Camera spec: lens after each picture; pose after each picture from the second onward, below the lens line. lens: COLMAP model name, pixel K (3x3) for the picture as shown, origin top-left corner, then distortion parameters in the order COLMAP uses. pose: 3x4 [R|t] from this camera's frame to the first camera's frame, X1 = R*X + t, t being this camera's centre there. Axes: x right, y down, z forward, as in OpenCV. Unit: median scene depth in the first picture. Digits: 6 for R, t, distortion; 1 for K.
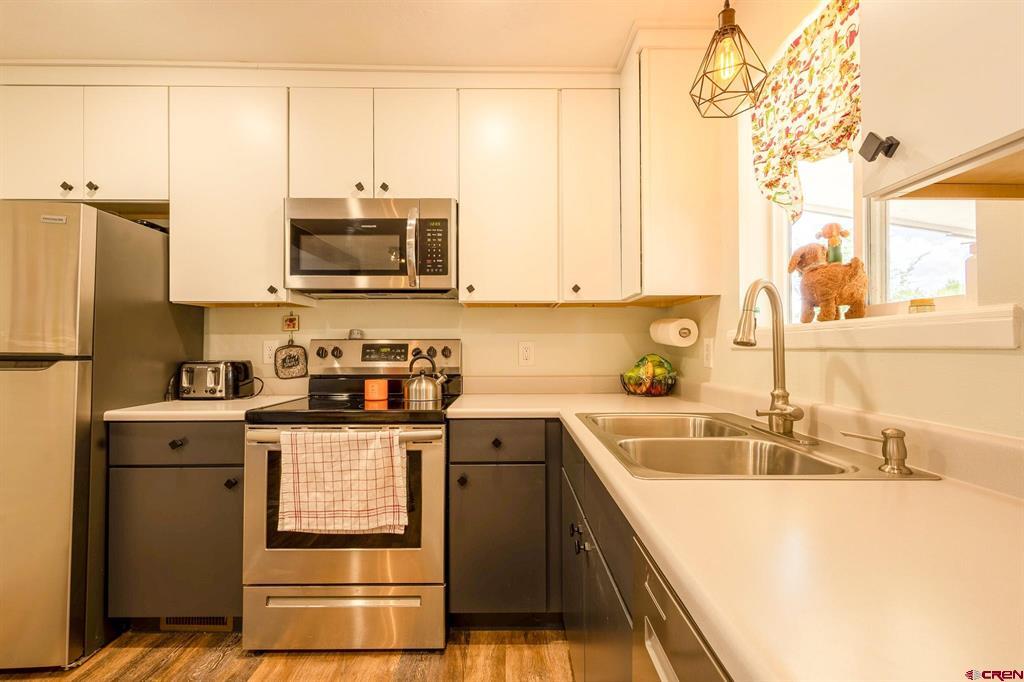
lens RADIAL K [[471.1, 0, 515.9], [0, 471.1, 340.5], [0, 0, 1]] dist [0.002507, 0.000117]
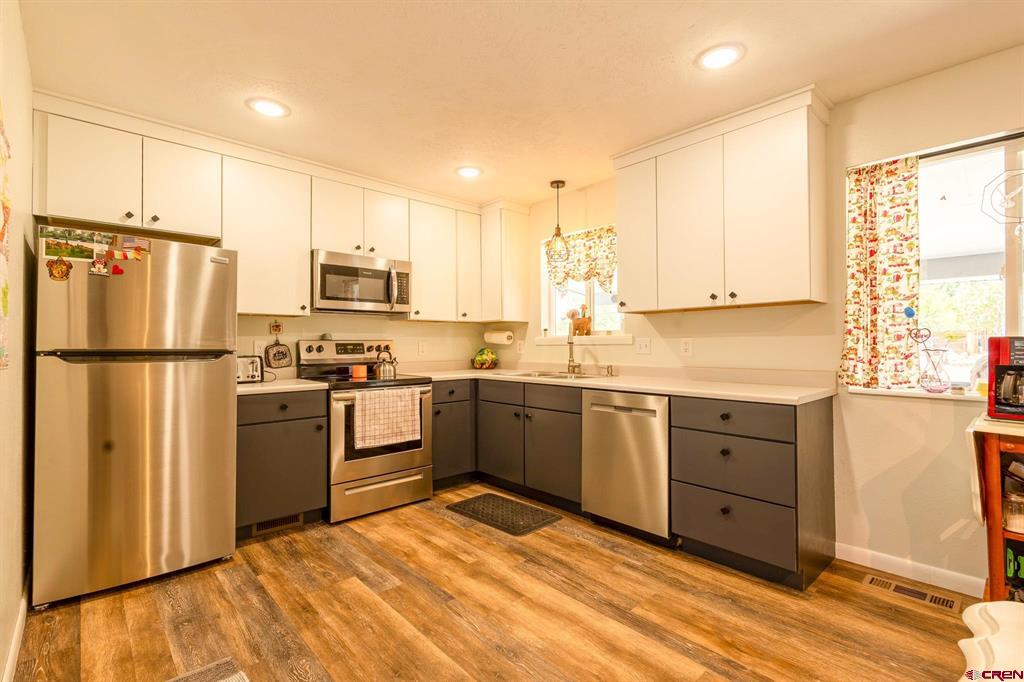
lens RADIAL K [[471.1, 0, 510.1], [0, 471.1, 341.5], [0, 0, 1]] dist [0.002507, 0.000117]
pose [[0.743312, 0.002183, 0.668941, -1.066104], [-0.005017, 0.999985, 0.002311, -0.005390], [-0.668926, -0.005074, 0.743311, -0.594916]]
